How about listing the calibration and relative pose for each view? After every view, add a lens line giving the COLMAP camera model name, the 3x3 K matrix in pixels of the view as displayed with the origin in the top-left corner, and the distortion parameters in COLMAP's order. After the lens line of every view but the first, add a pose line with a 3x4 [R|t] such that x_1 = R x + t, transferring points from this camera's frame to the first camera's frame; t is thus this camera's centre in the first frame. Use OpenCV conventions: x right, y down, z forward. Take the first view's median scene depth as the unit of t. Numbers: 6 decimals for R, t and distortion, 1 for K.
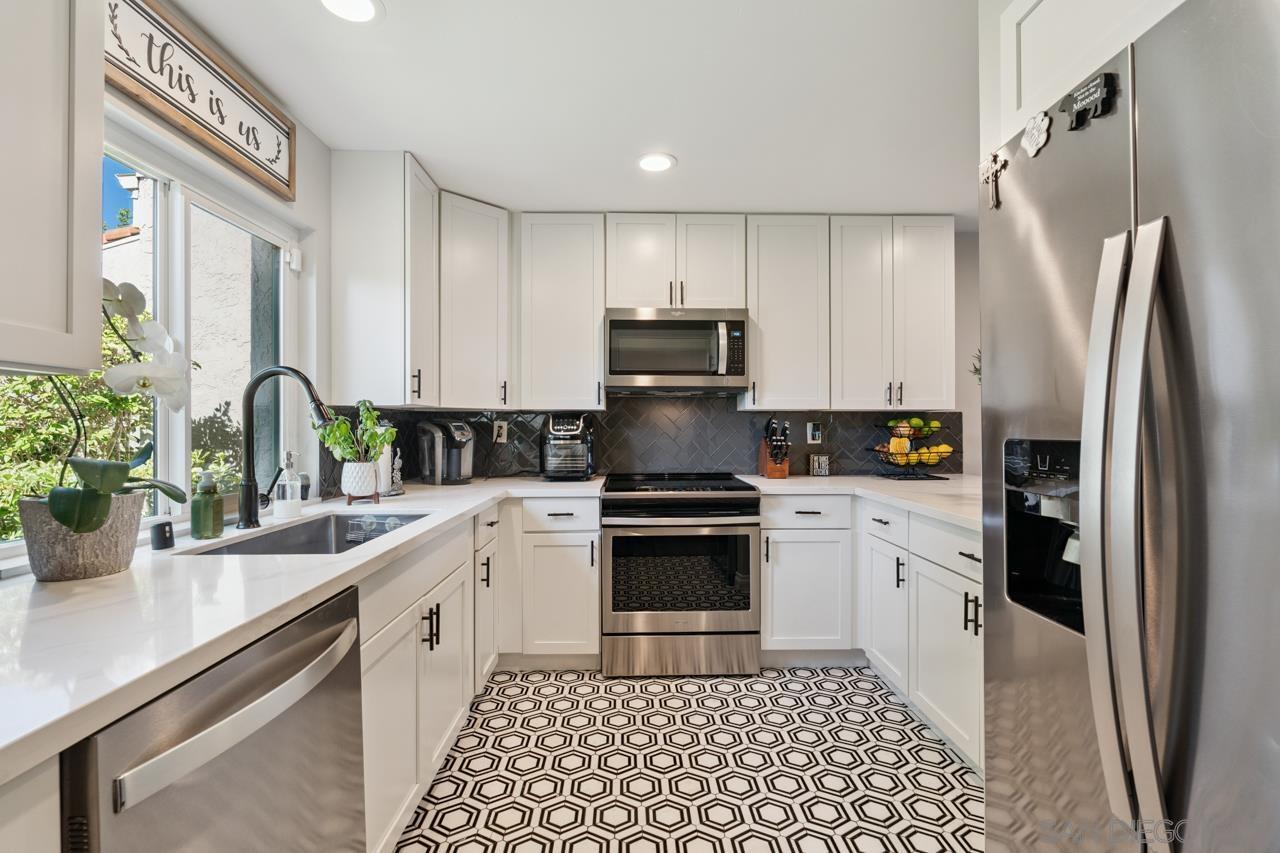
lens RADIAL K [[563.8, 0, 637.5], [0, 563.8, 431.4], [0, 0, 1]] dist [-0.001378, -0.000186]
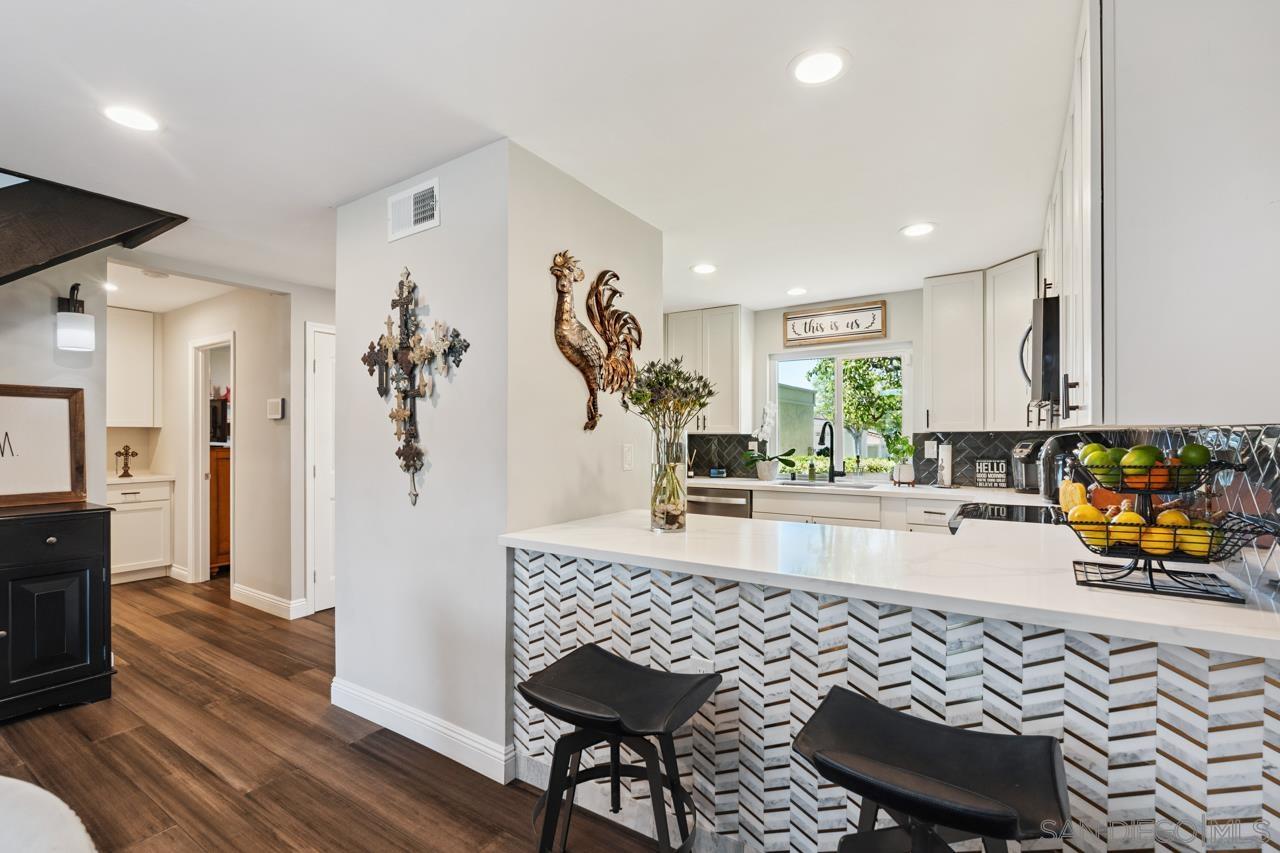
lens RADIAL K [[563.8, 0, 637.5], [0, 563.8, 431.4], [0, 0, 1]] dist [-0.001378, -0.000186]
pose [[-0.555140, 0.000850, -0.831757, 1.892448], [0.006501, 0.999973, -0.003318, -0.065874], [0.831732, -0.007249, -0.555130, 1.608592]]
